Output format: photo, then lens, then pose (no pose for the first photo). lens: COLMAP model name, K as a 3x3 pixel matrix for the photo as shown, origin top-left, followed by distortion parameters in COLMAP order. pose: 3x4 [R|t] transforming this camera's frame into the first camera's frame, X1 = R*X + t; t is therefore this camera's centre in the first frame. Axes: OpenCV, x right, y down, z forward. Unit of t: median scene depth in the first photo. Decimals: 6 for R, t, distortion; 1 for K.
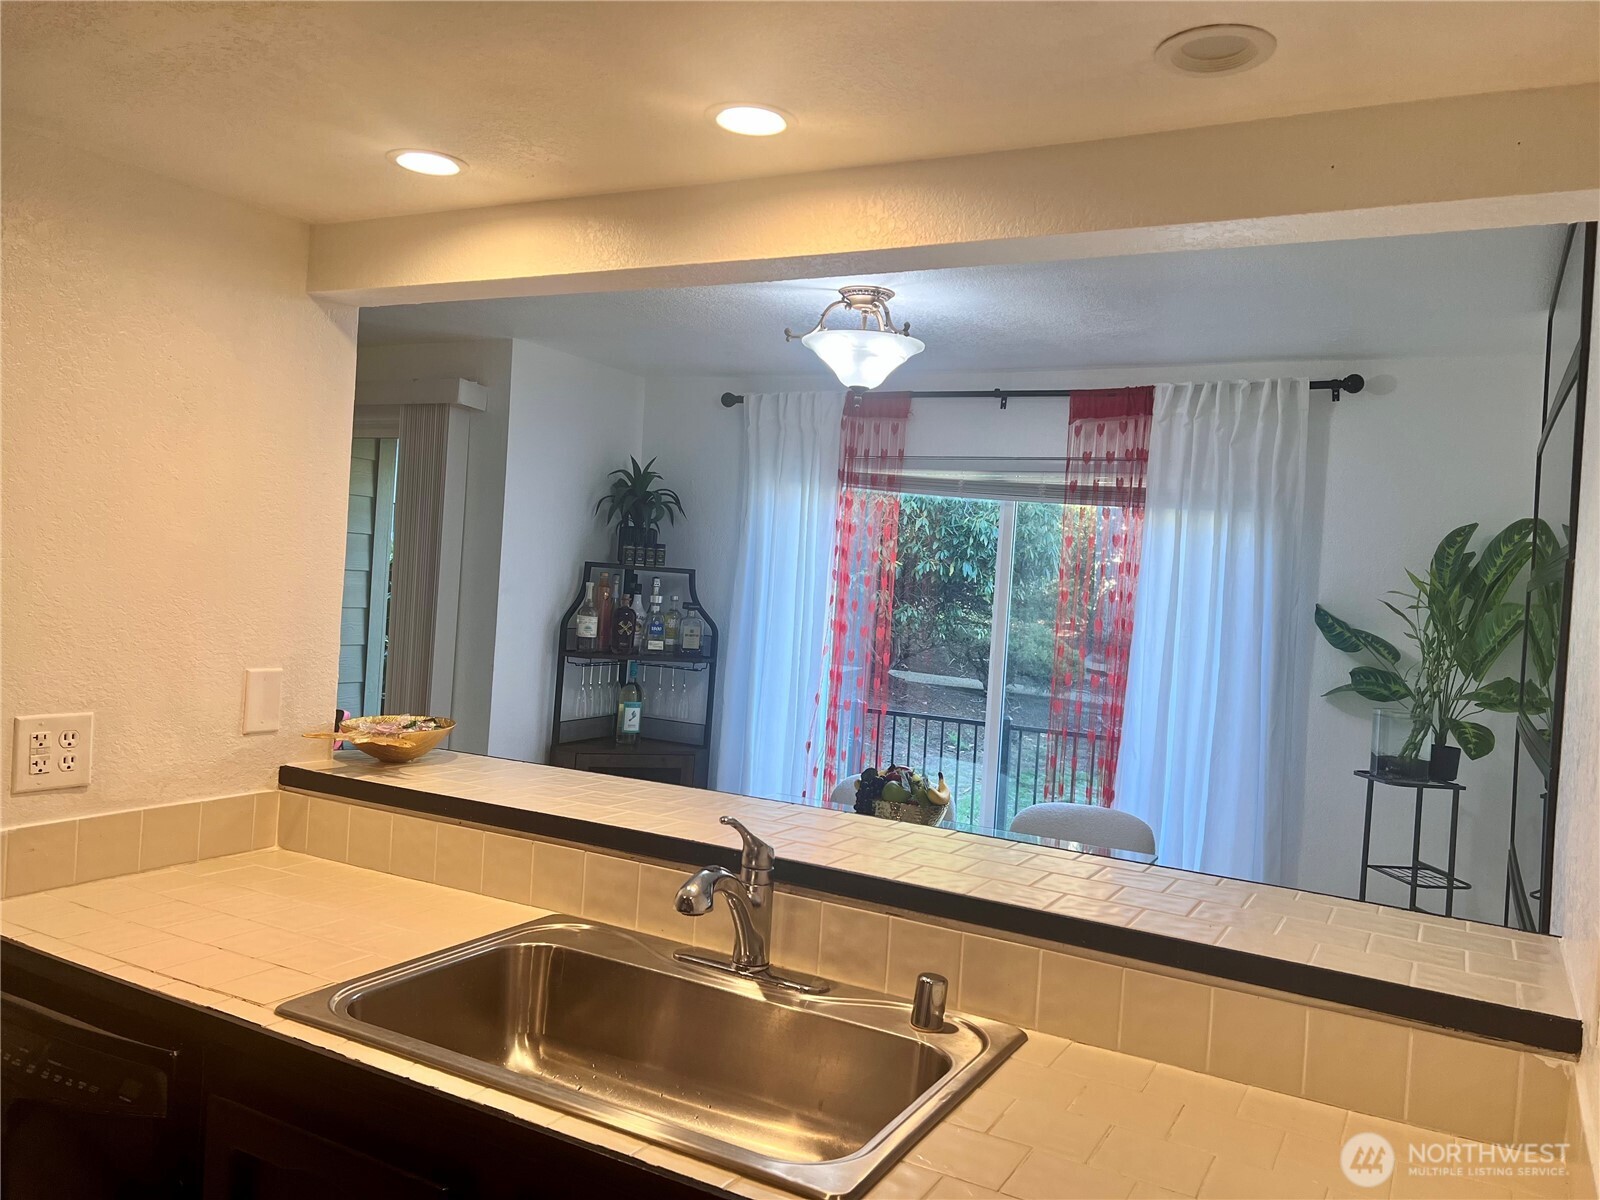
lens RADIAL K [[1204.1, 0, 800.0], [0, 1204.1, 600.0], [0, 0, 1]] dist [0.063518, -0.001067]
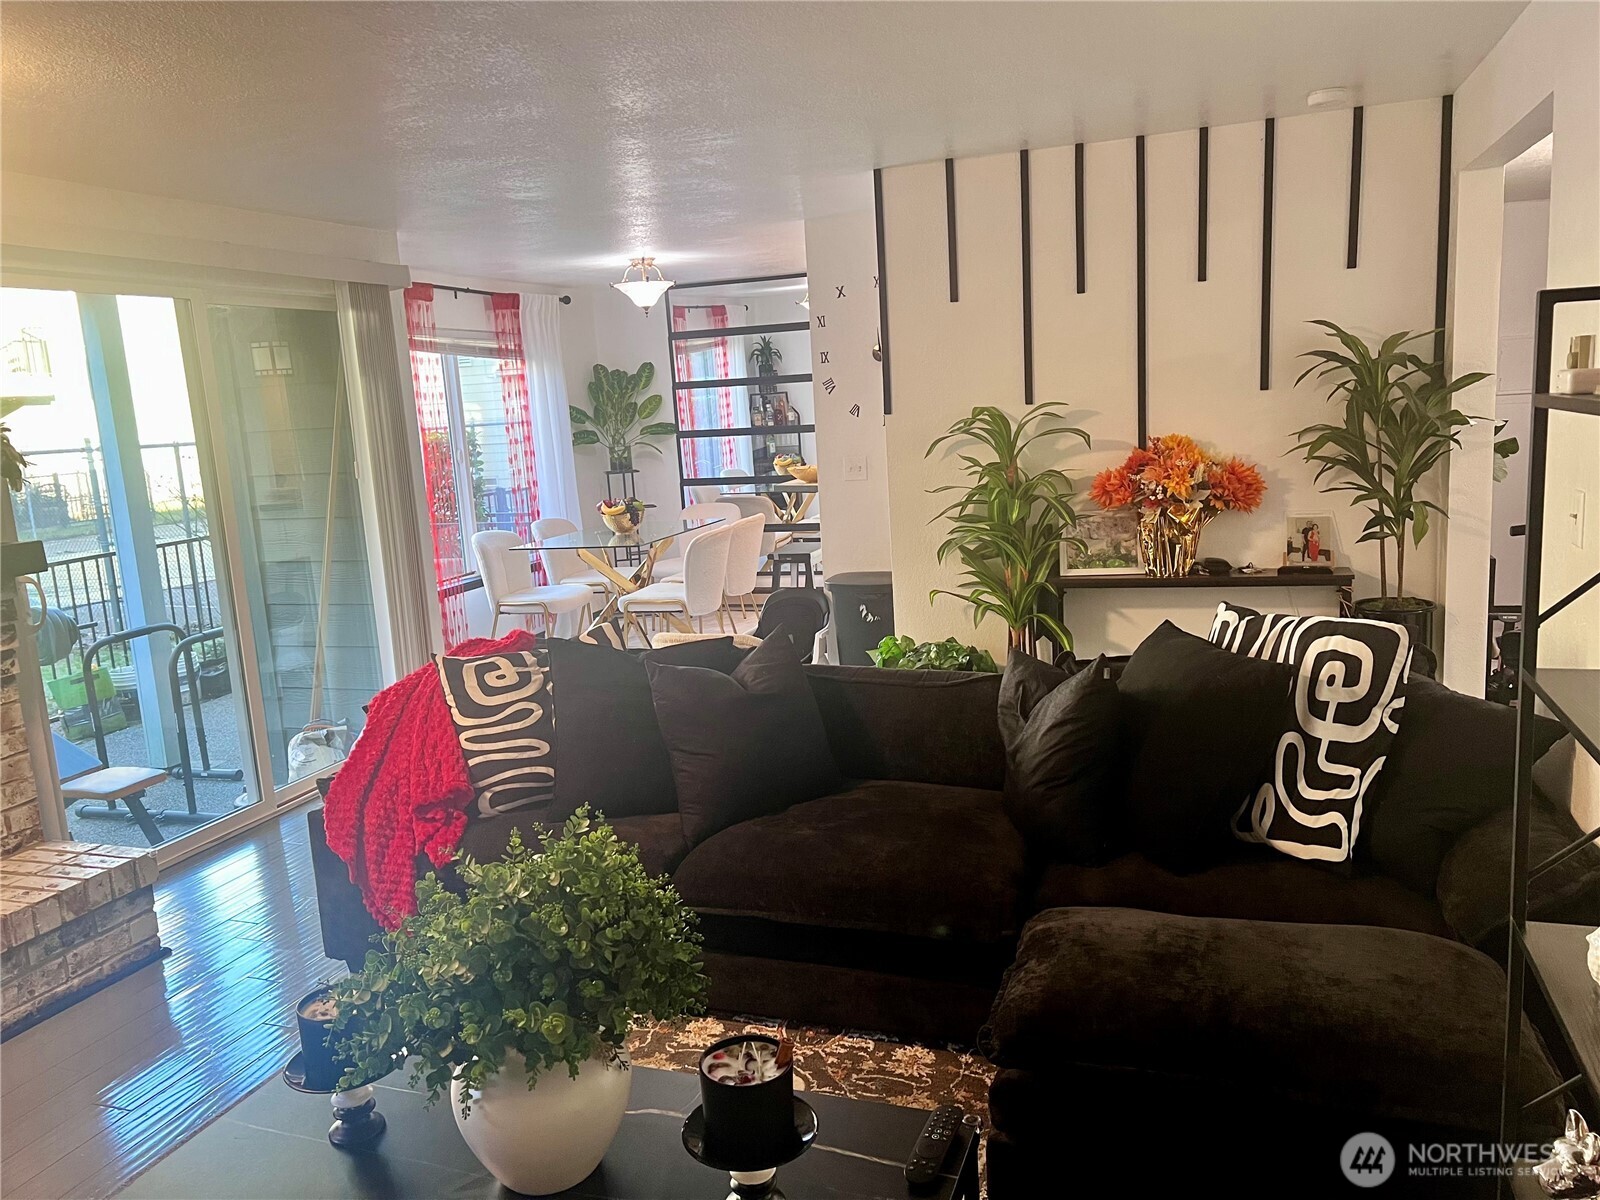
lens RADIAL K [[1204.1, 0, 800.0], [0, 1204.1, 600.0], [0, 0, 1]] dist [0.063518, -0.001067]
pose [[-0.162973, -0.226417, 0.960300, -1.665587], [0.068176, 0.968402, 0.239897, -0.135208], [-0.984272, 0.104566, -0.142387, 0.875127]]
